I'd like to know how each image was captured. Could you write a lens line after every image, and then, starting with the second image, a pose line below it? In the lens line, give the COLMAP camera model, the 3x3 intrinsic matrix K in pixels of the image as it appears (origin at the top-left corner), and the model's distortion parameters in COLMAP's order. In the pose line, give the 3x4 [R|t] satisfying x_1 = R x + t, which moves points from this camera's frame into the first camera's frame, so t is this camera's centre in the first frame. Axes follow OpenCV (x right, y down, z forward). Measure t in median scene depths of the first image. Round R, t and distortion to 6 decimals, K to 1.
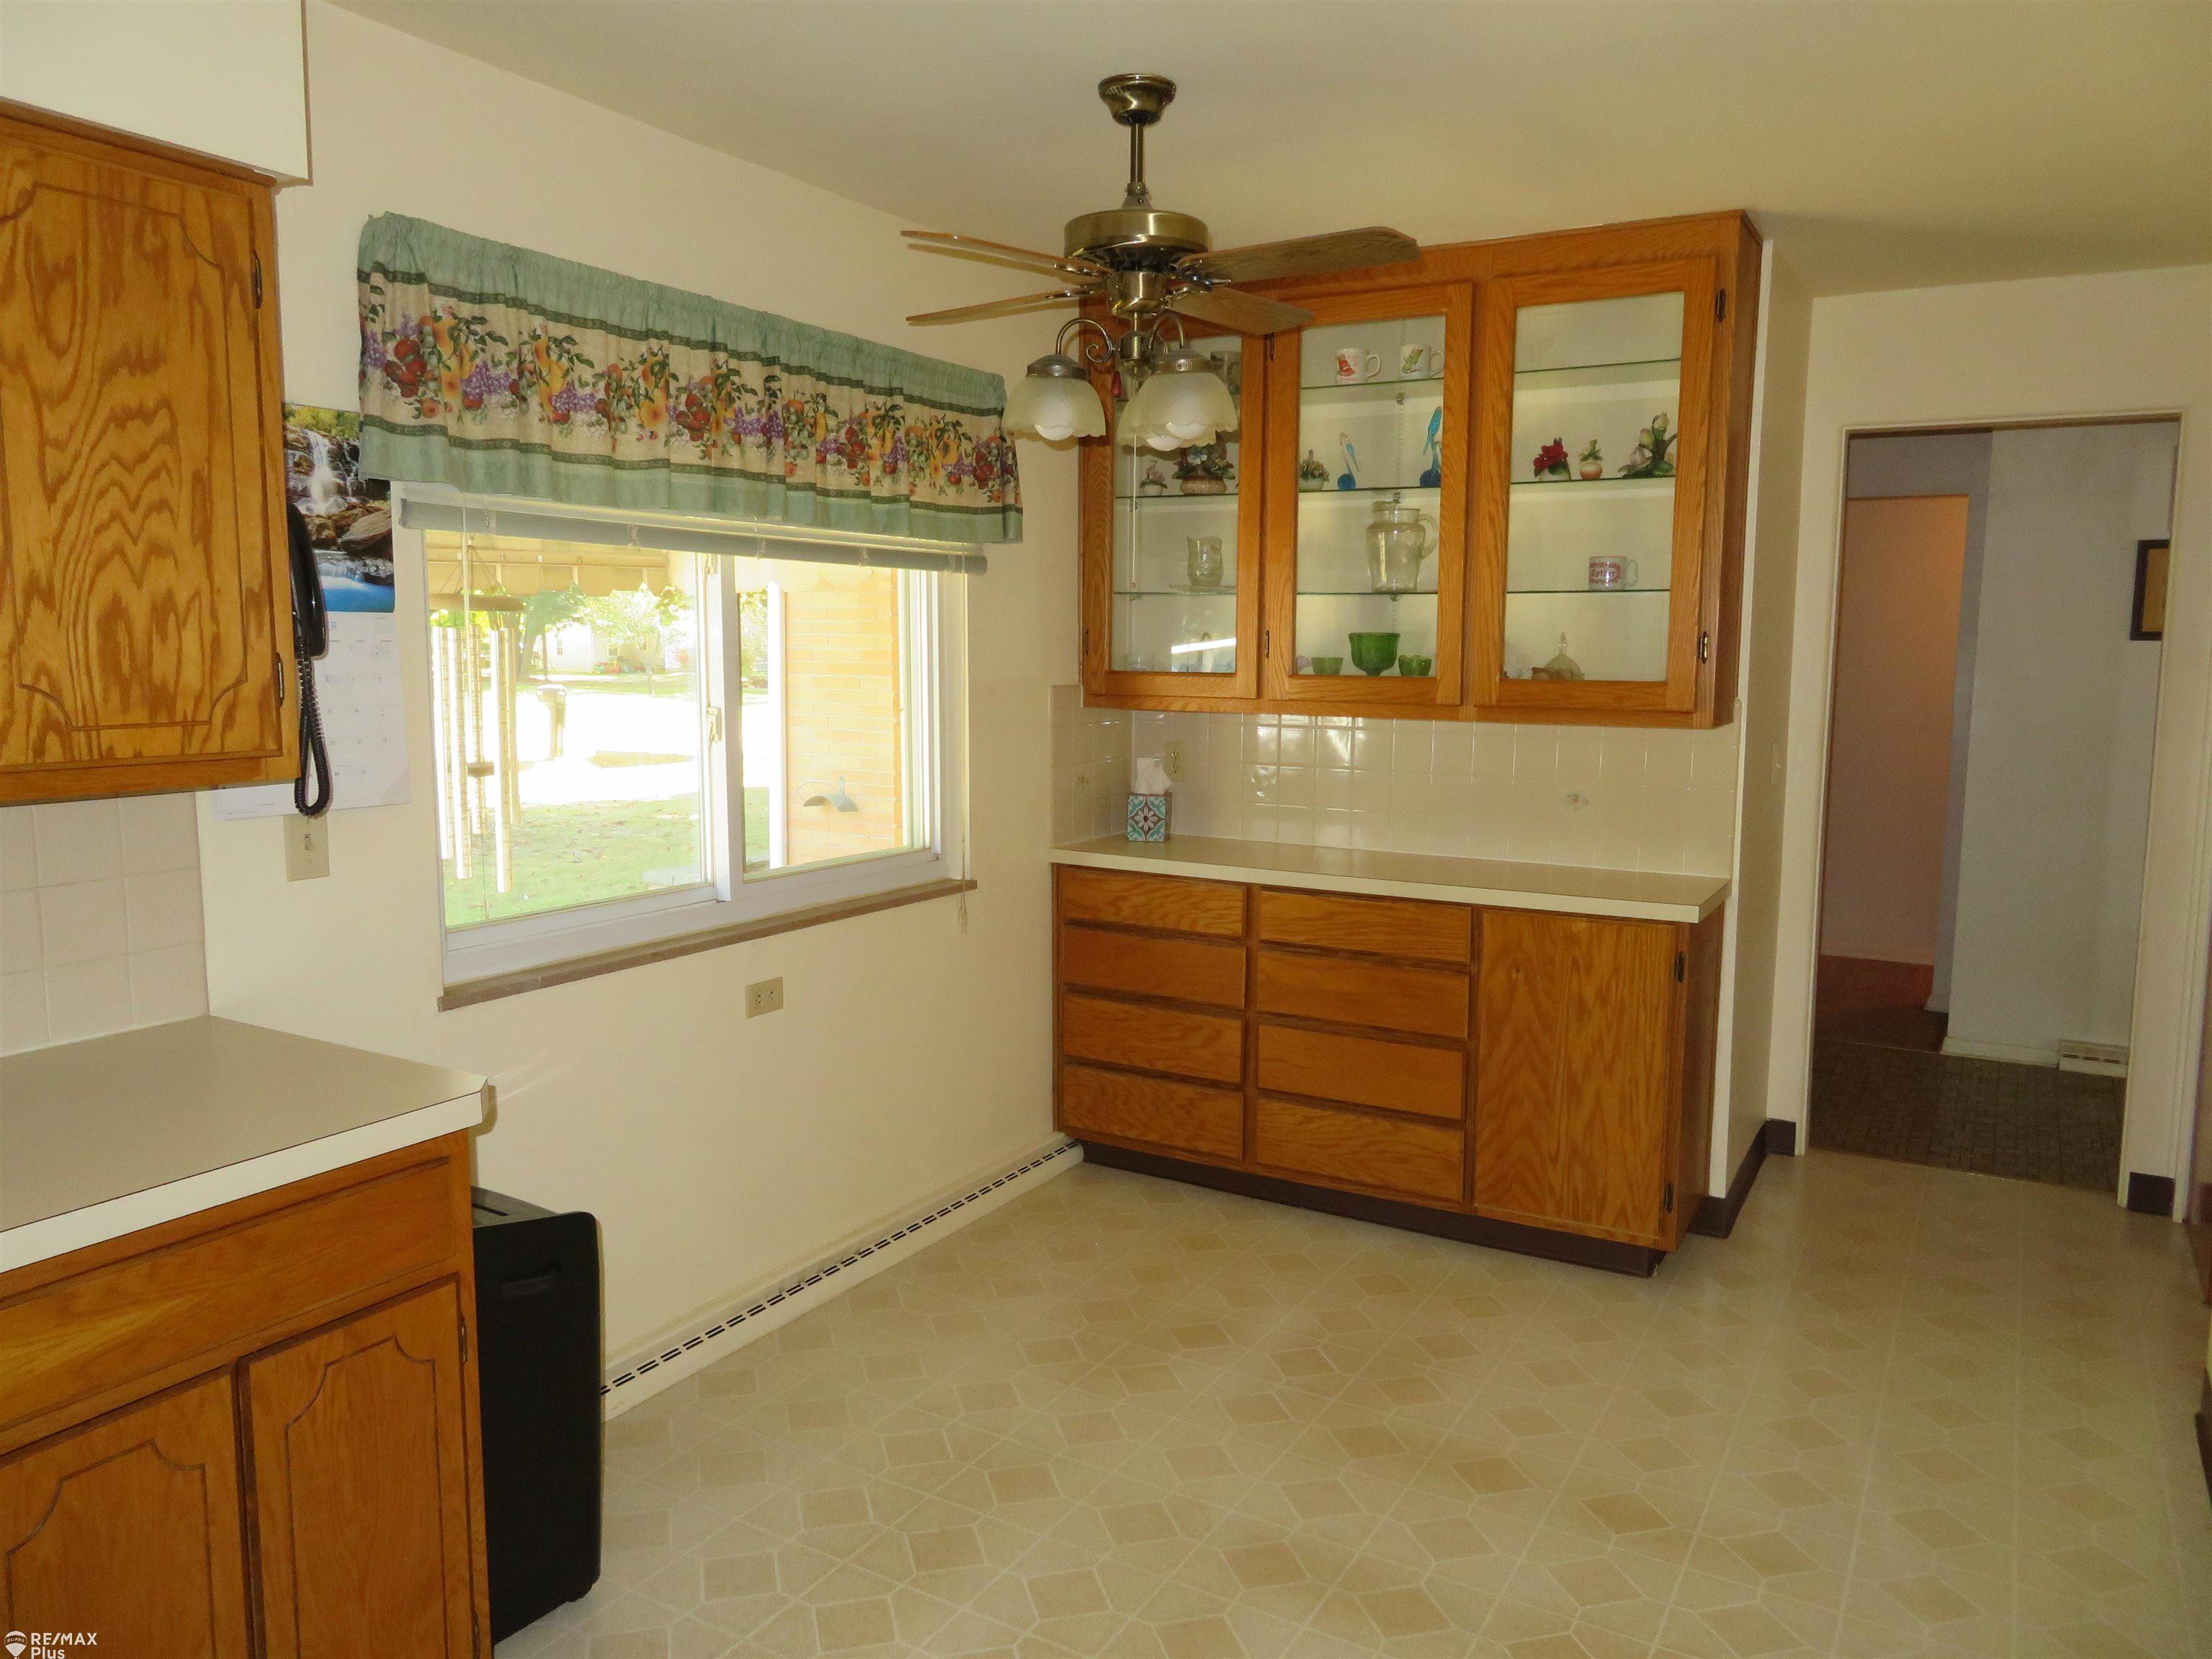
lens RADIAL K [[1575.7, 0, 1096.0], [0, 1575.7, 830.7], [0, 0, 1]] dist [-0.011269, 0.015283]
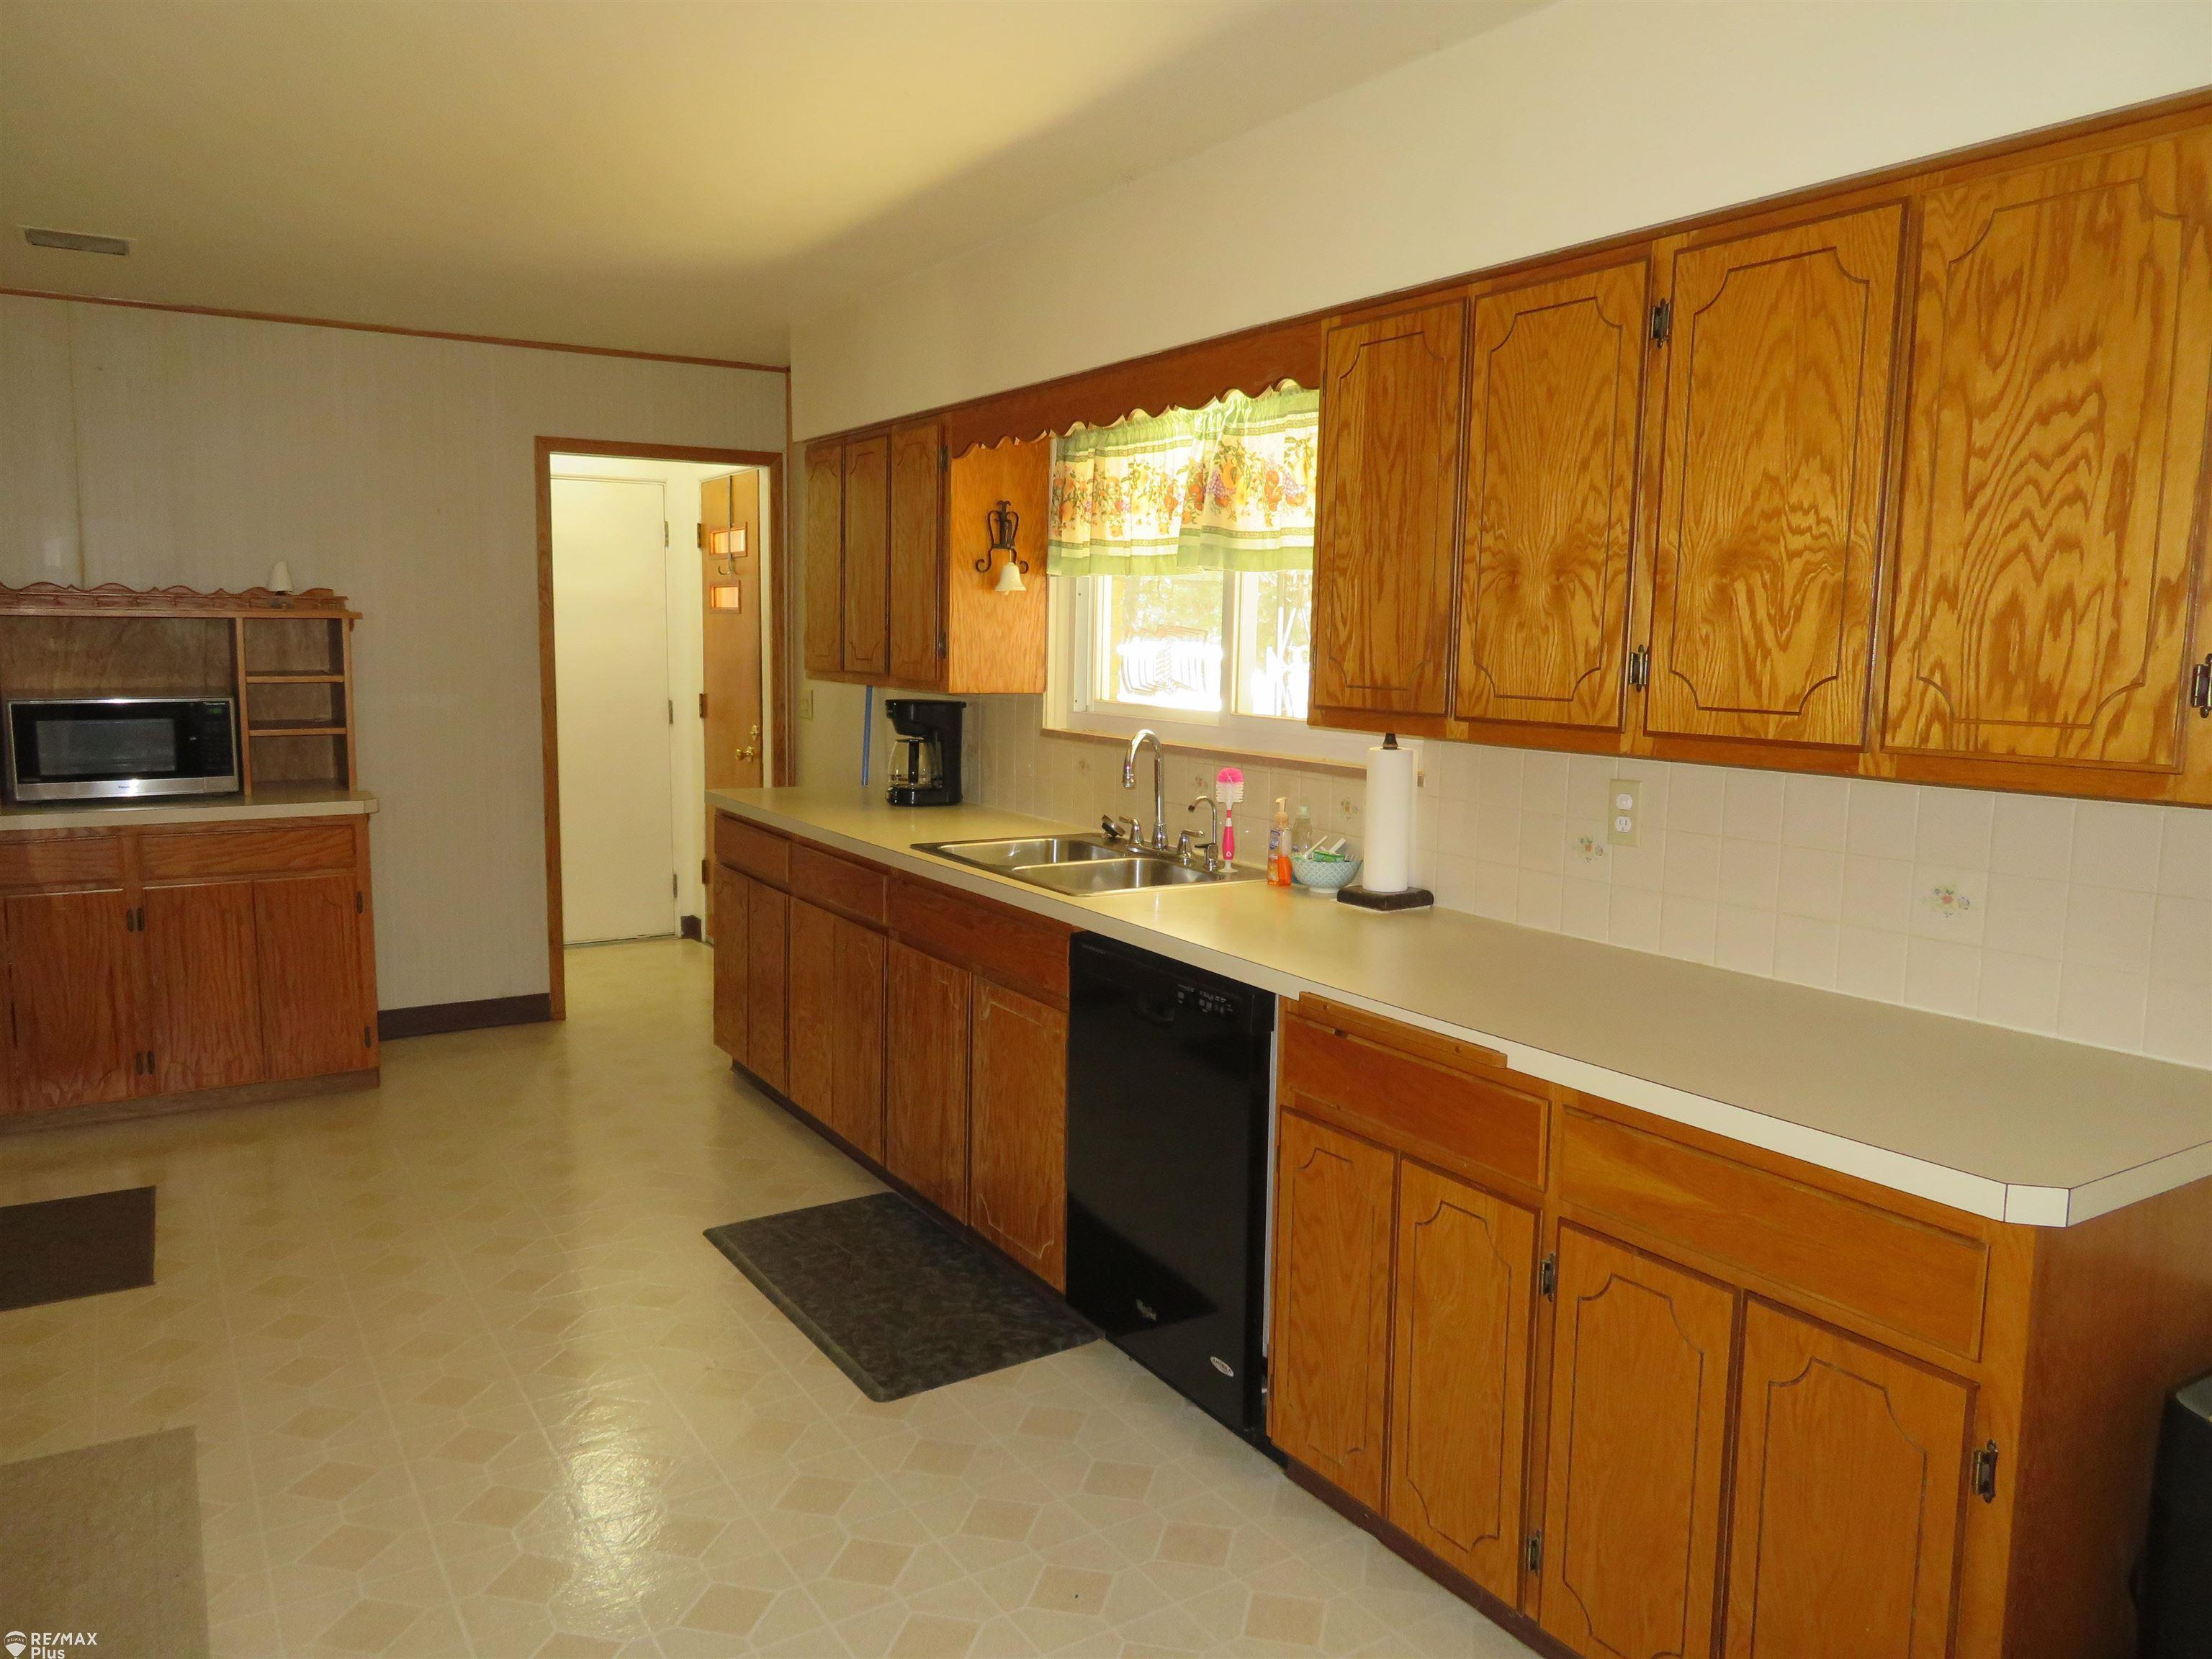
lens RADIAL K [[1575.7, 0, 1093.4], [0, 1575.7, 823.1], [0, 0, 1]] dist [-0.011269, 0.015283]
pose [[-0.454159, 0.099561, -0.885340, 0.264696], [-0.115833, 0.978703, 0.169479, -0.051087], [0.883359, 0.179522, -0.432954, 0.446211]]
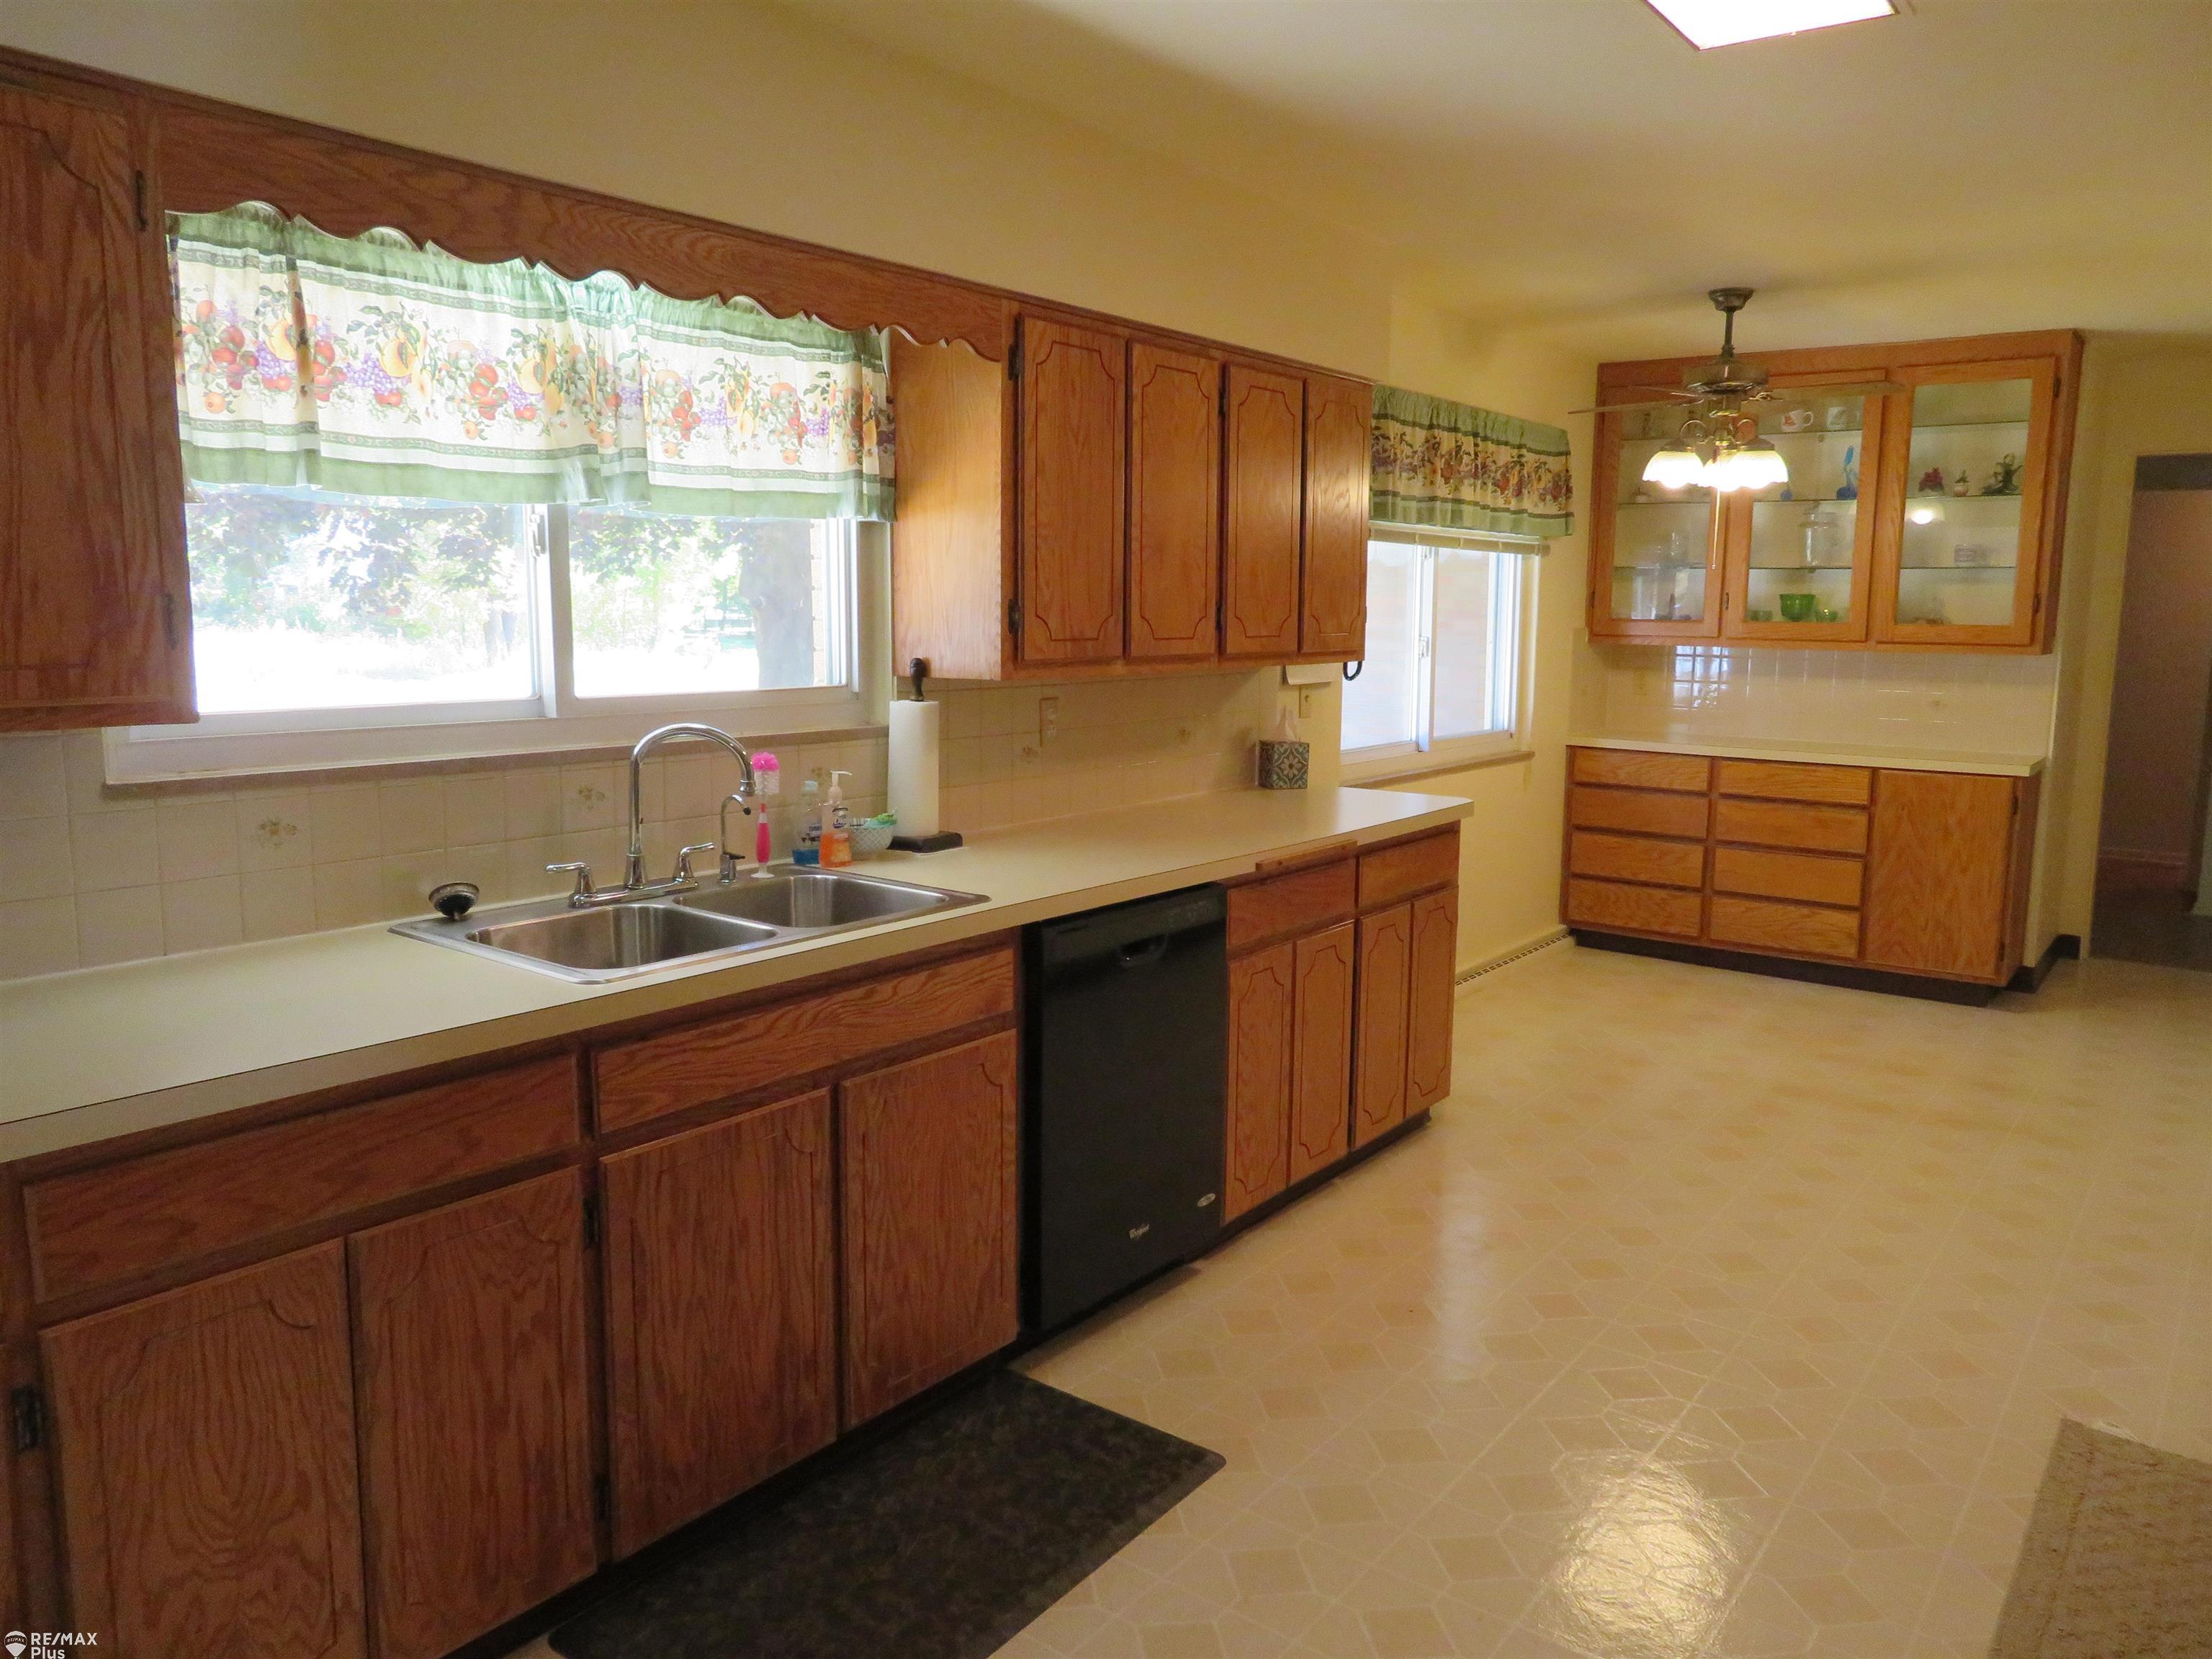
lens RADIAL K [[1575.7, 0, 1102.3], [0, 1575.7, 830.4], [0, 0, 1]] dist [-0.011269, 0.015283]
pose [[0.993443, 0.018625, -0.112797, -0.474474], [-0.015715, 0.999522, 0.026634, 0.109227], [0.113239, -0.024687, 0.993261, -0.887557]]
